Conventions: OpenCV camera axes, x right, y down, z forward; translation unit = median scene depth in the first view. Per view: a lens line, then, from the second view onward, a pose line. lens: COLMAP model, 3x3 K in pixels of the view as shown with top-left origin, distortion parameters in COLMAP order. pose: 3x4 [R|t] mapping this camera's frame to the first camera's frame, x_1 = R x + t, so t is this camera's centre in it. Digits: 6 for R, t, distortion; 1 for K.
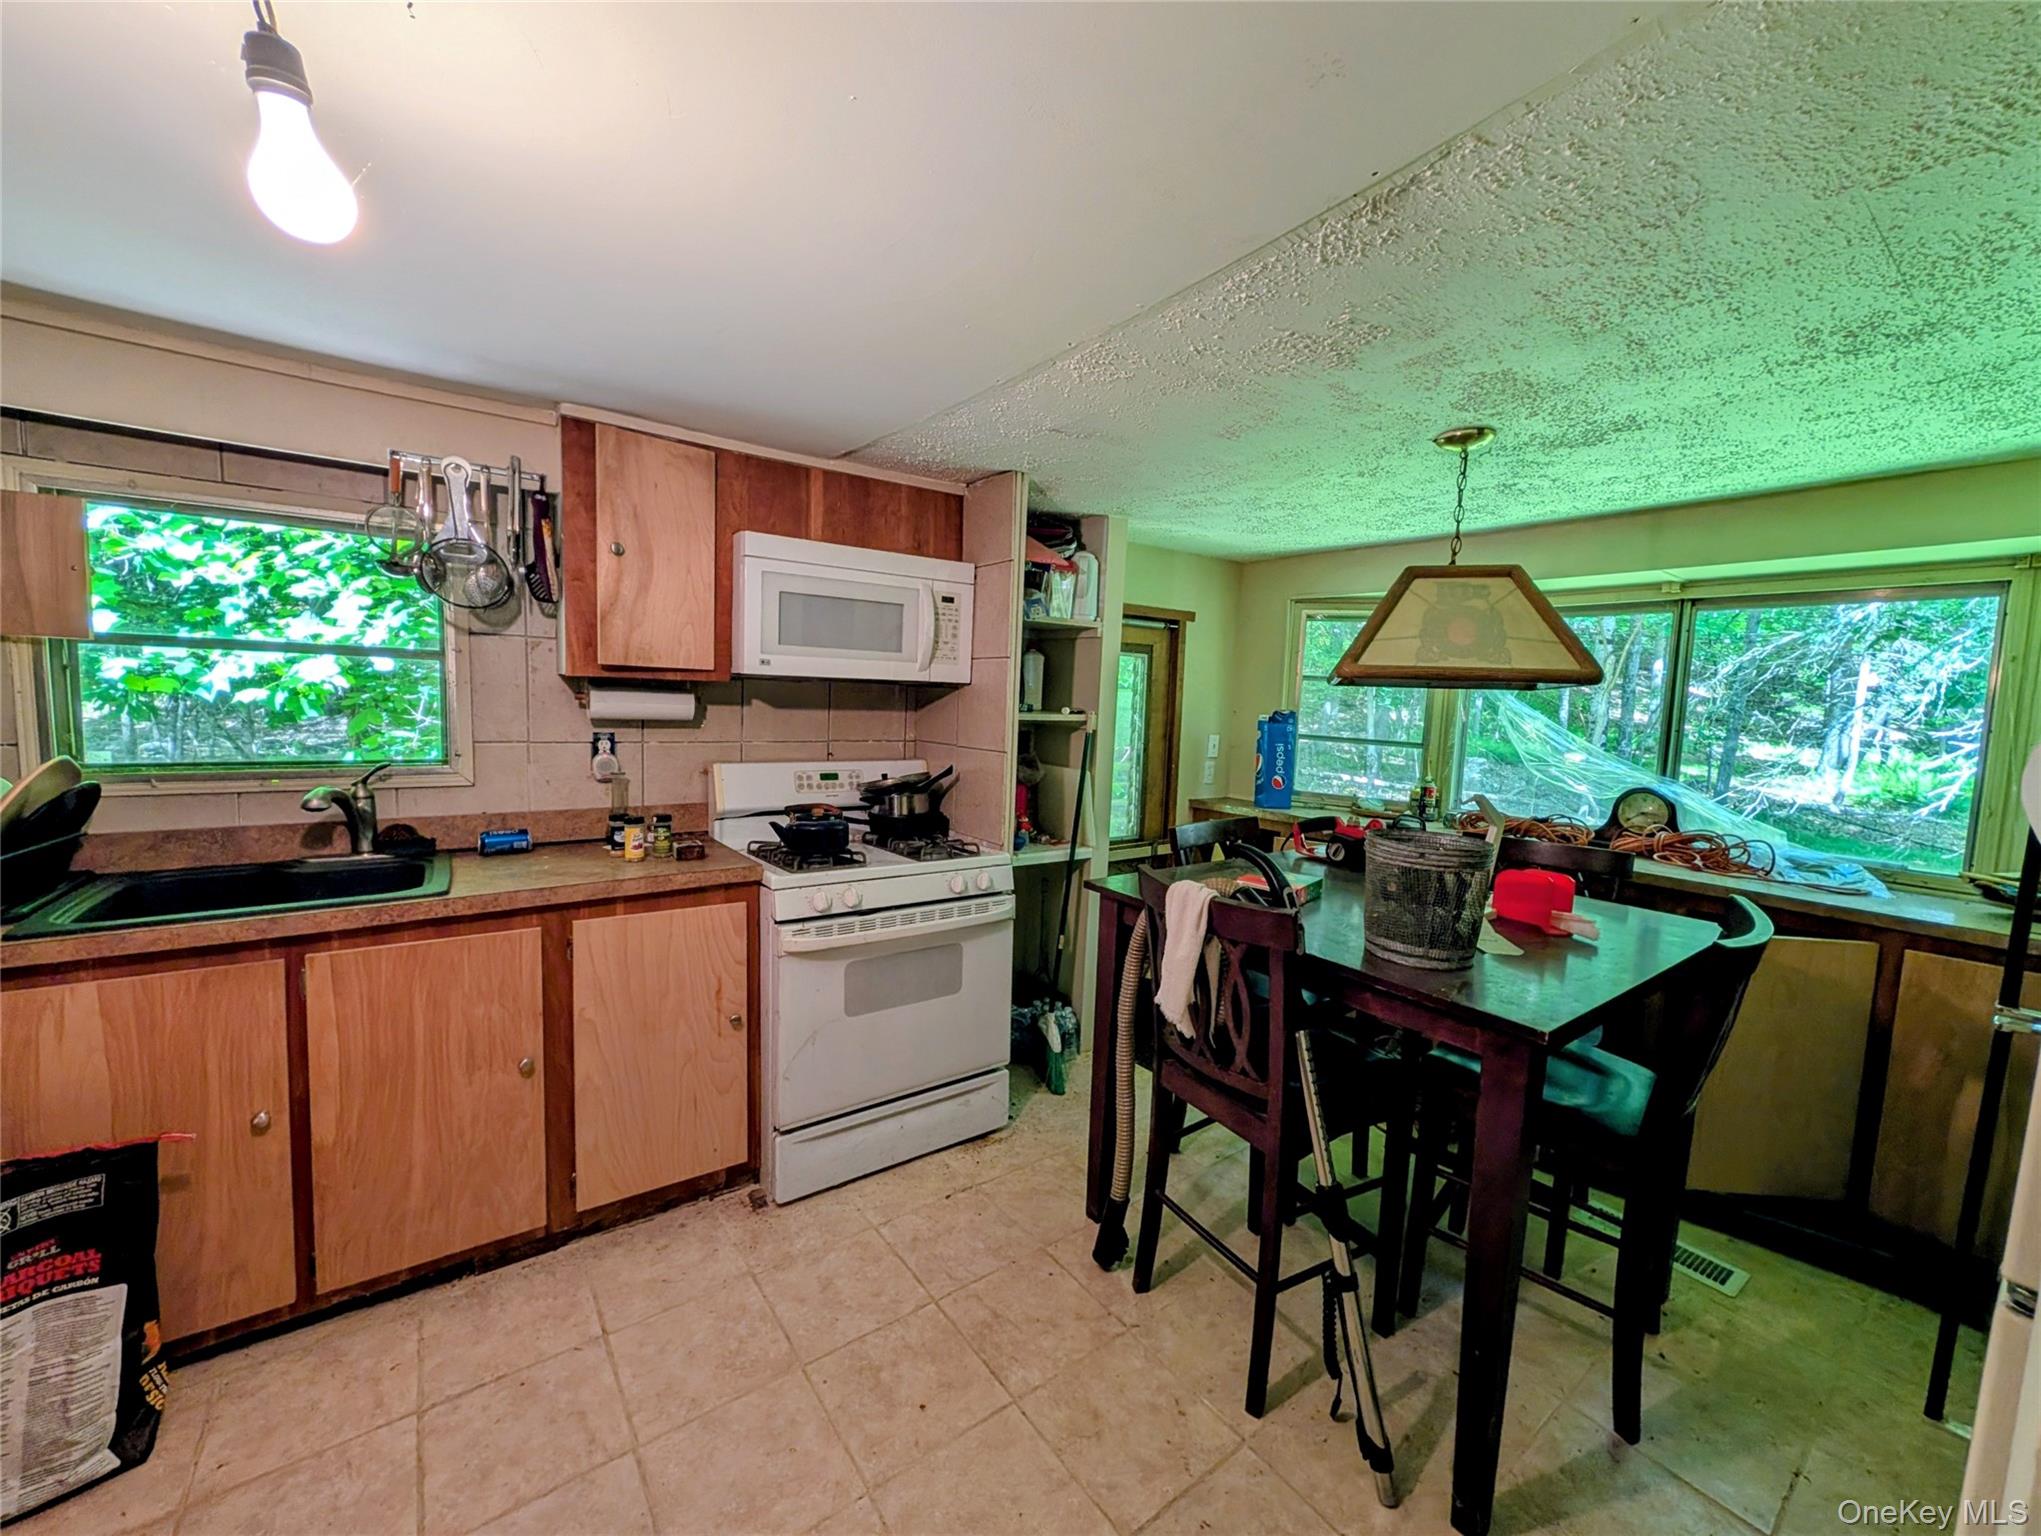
lens RADIAL K [[784.5, 0, 1020.5], [0, 784.5, 768.0], [0, 0, 1]] dist [0.000726, -0.000134]
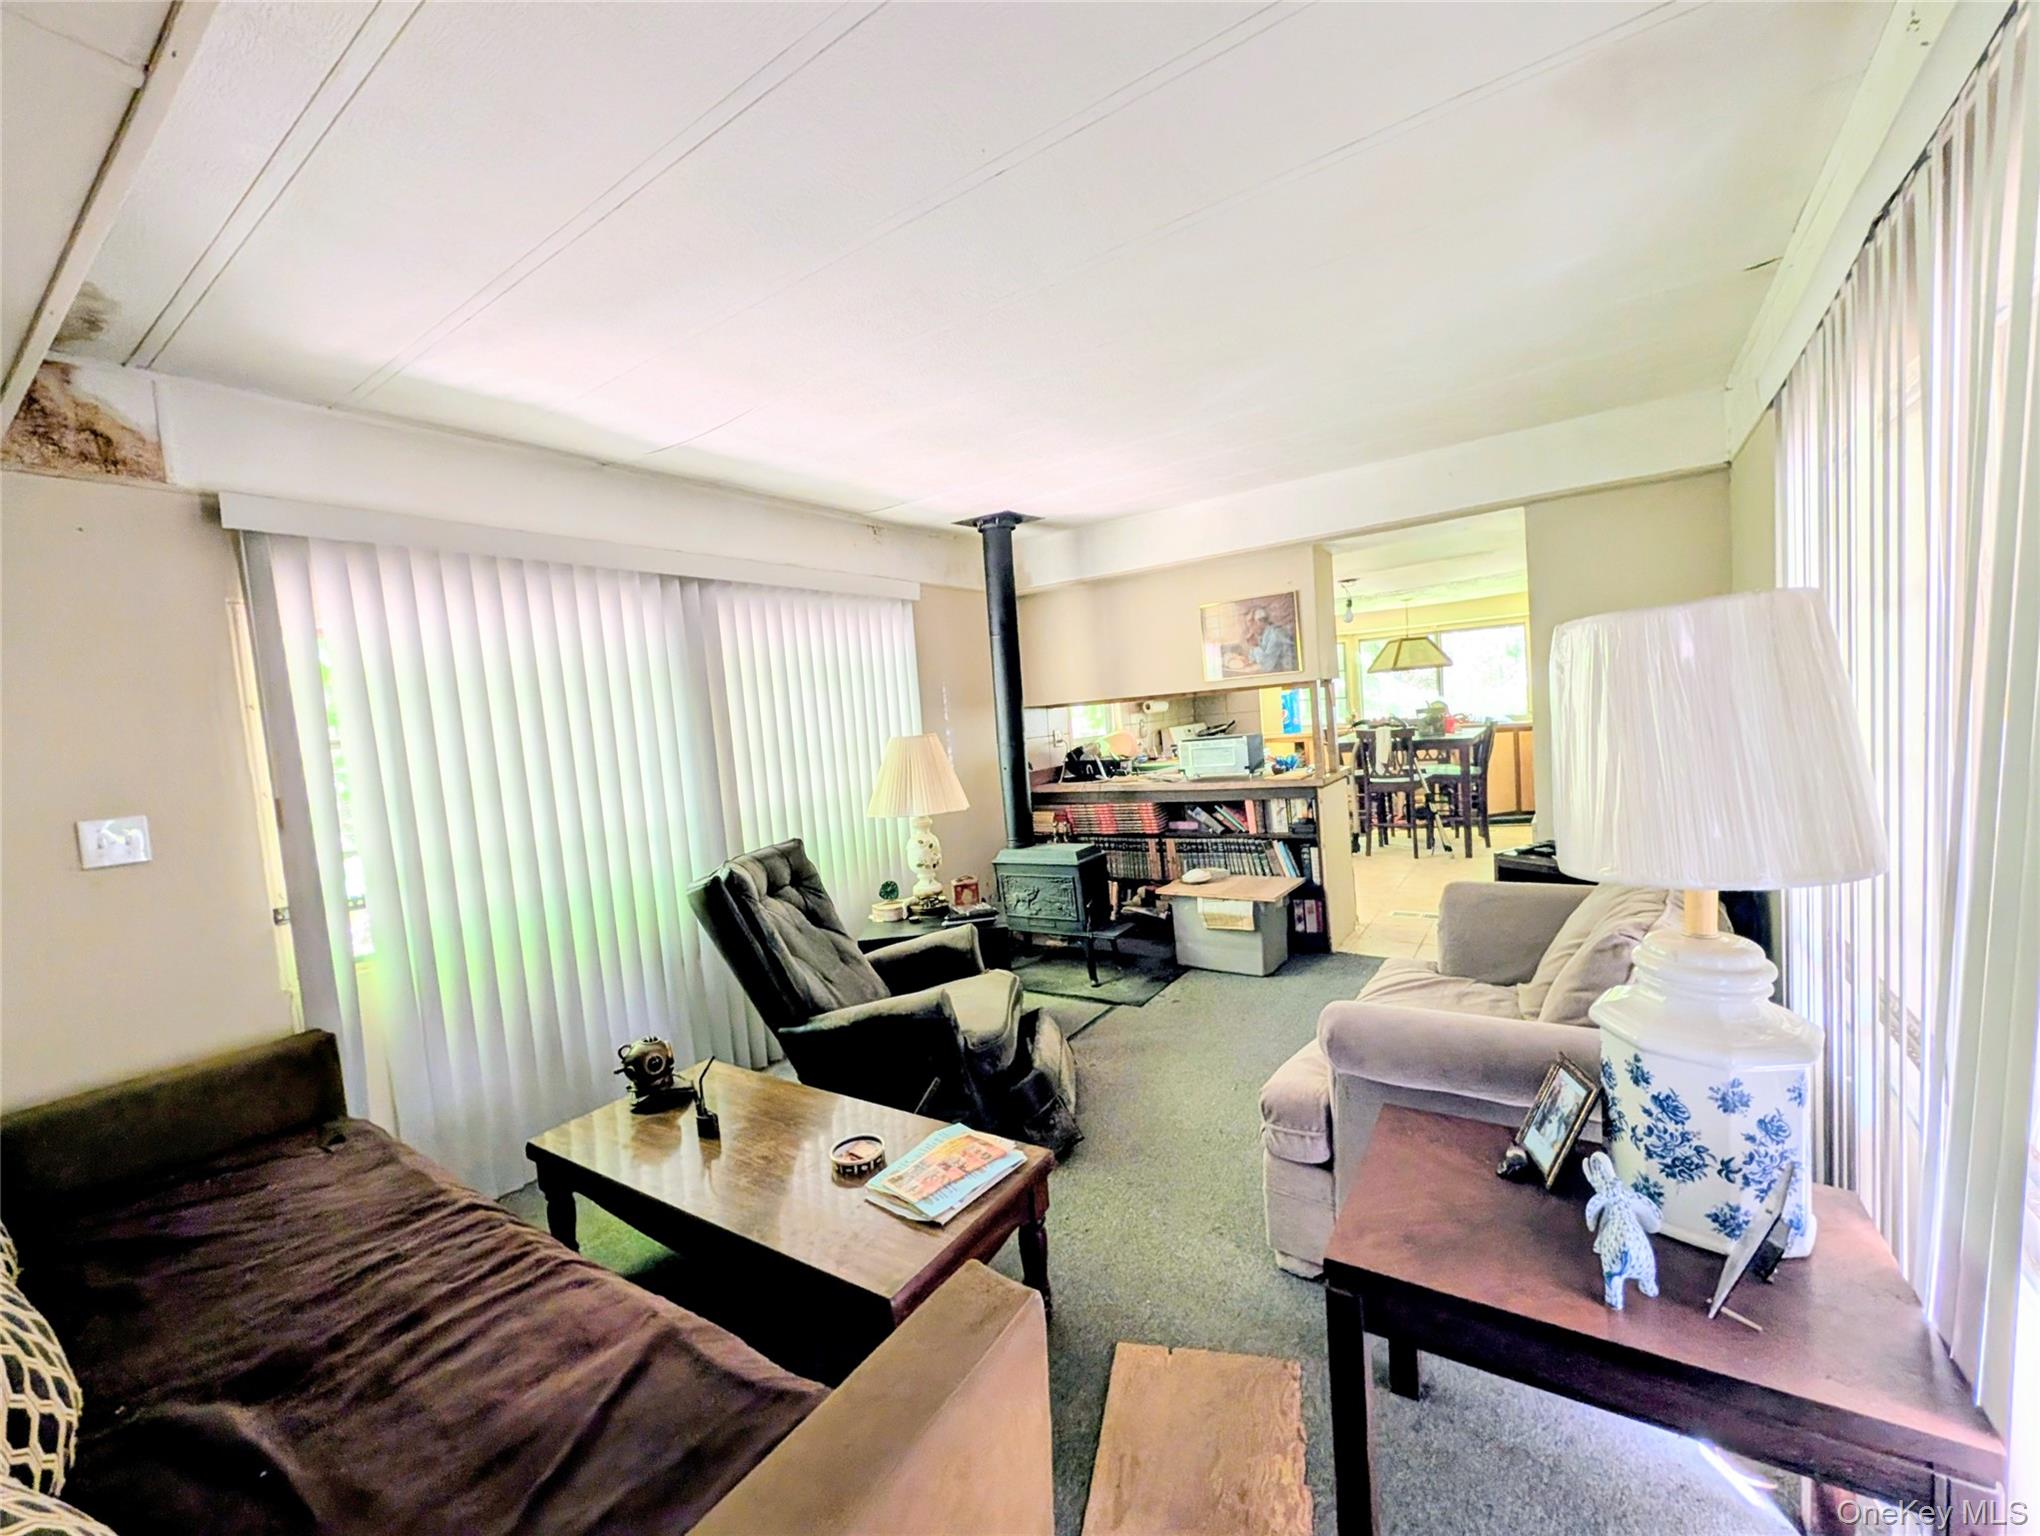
lens RADIAL K [[784.1, 0, 1020.0], [0, 784.1, 768.0], [0, 0, 1]] dist [0.000726, -0.000134]
pose [[0.937923, -0.126524, 0.322943, -2.034367], [0.134061, 0.990972, -0.001107, 0.082365], [-0.319887, 0.044332, 0.946418, -1.542607]]
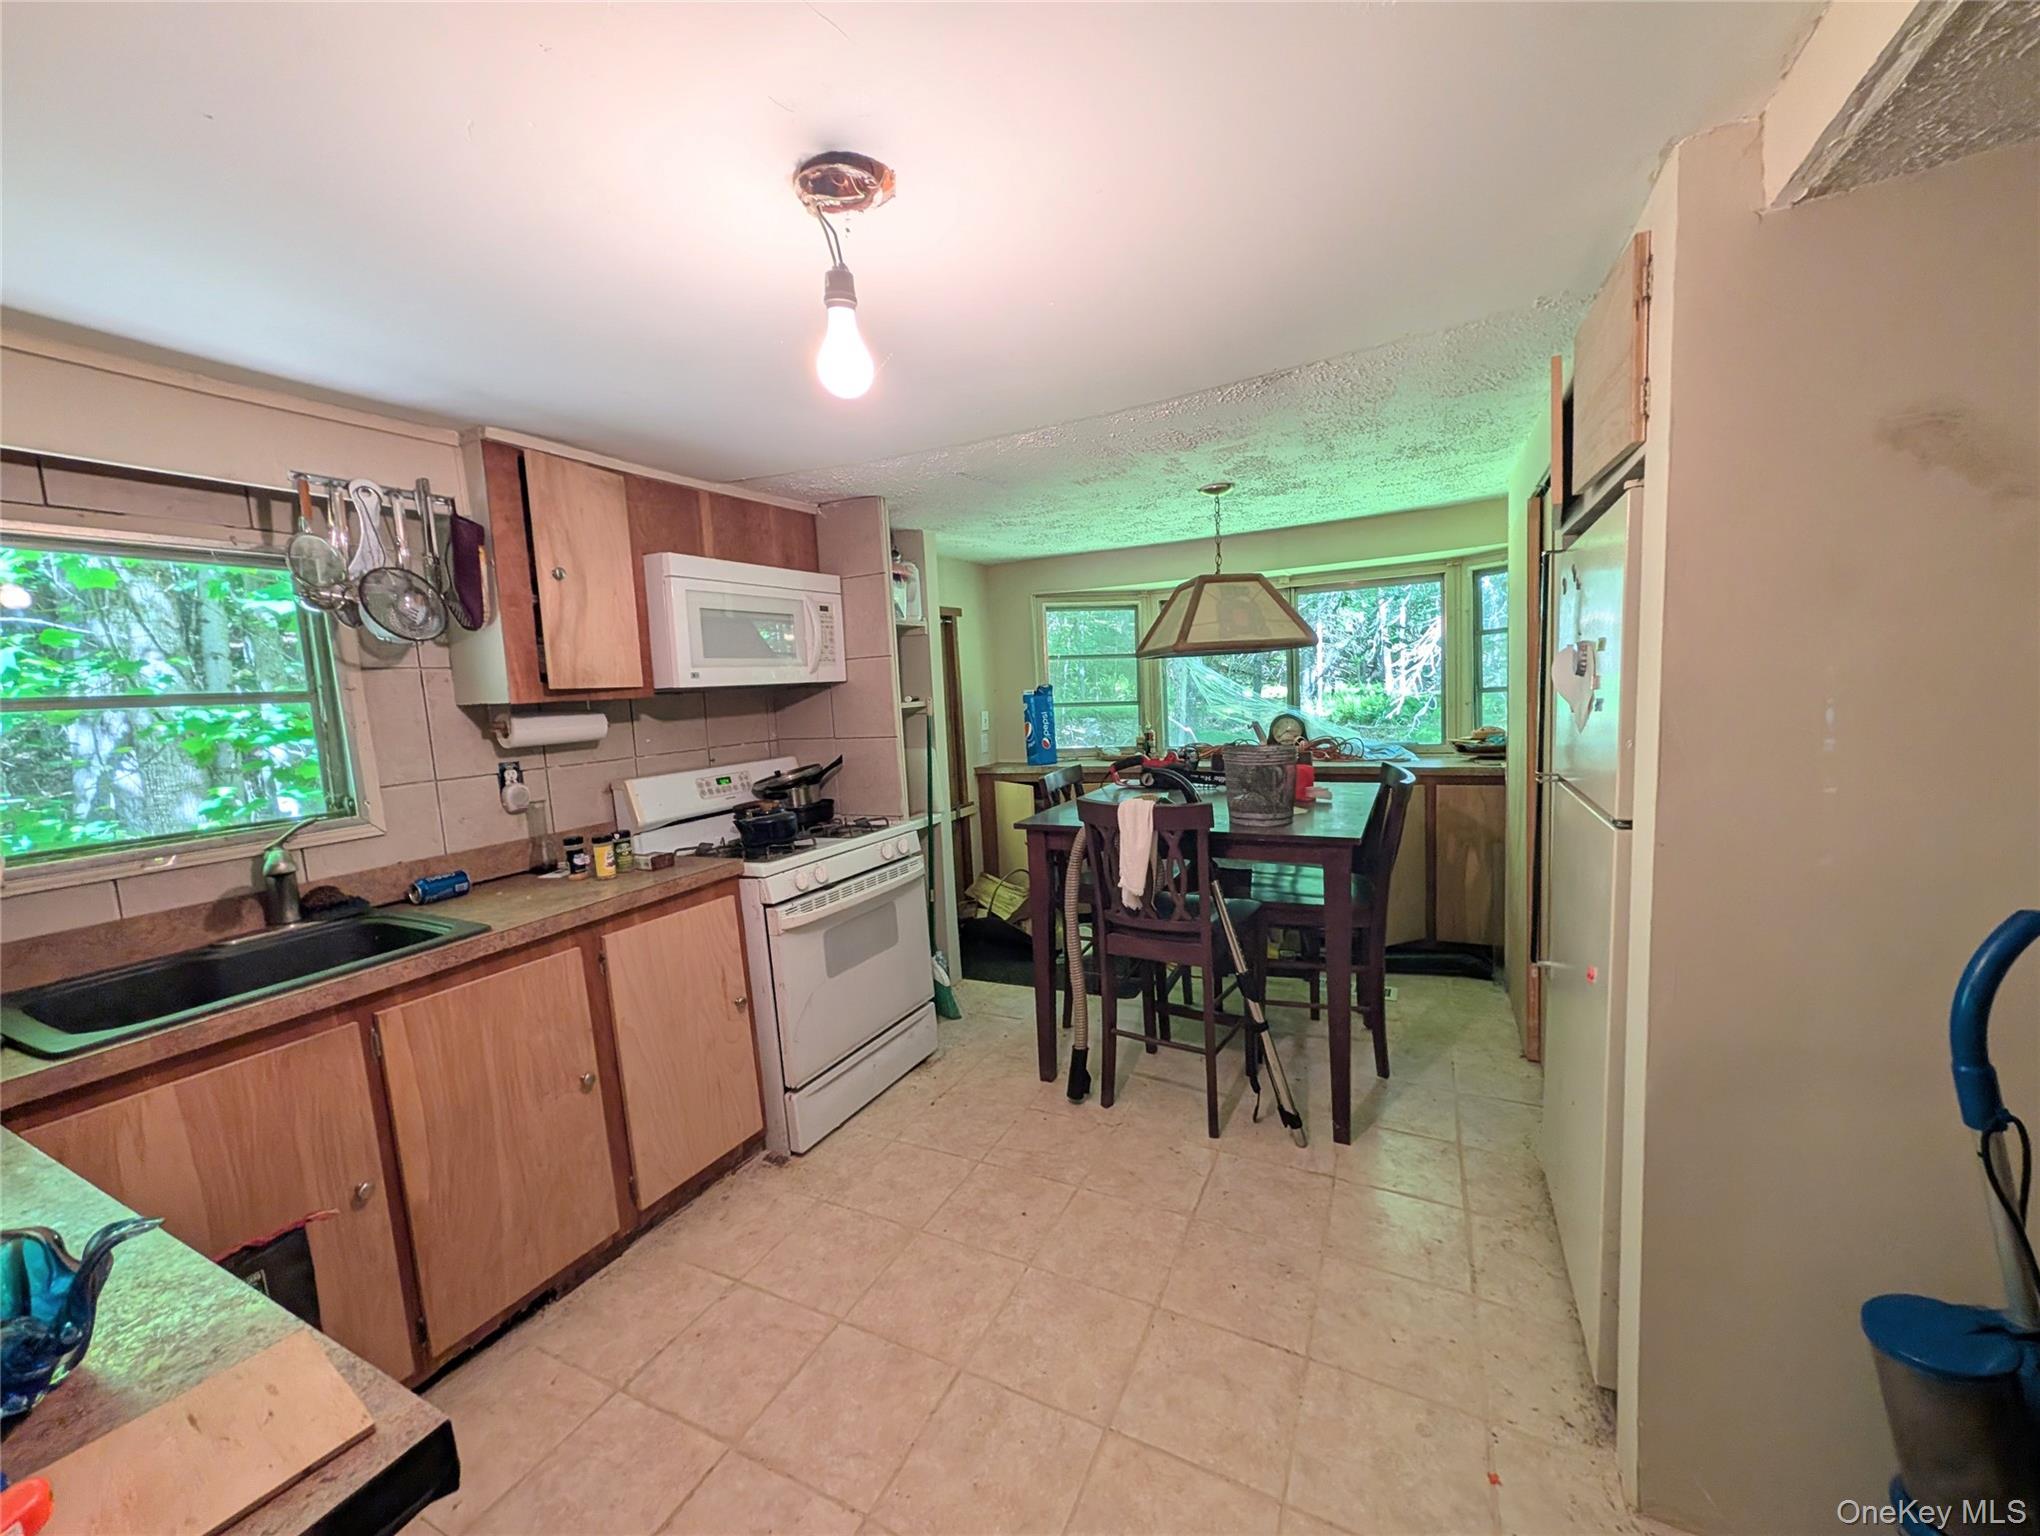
lens RADIAL K [[784.1, 0, 1020.0], [0, 784.1, 768.0], [0, 0, 1]] dist [0.000726, -0.000134]
pose [[0.887313, -0.131799, 0.441932, -0.451602], [0.126942, 0.991075, 0.040698, 0.002325], [-0.443352, 0.019988, 0.896125, -0.155426]]
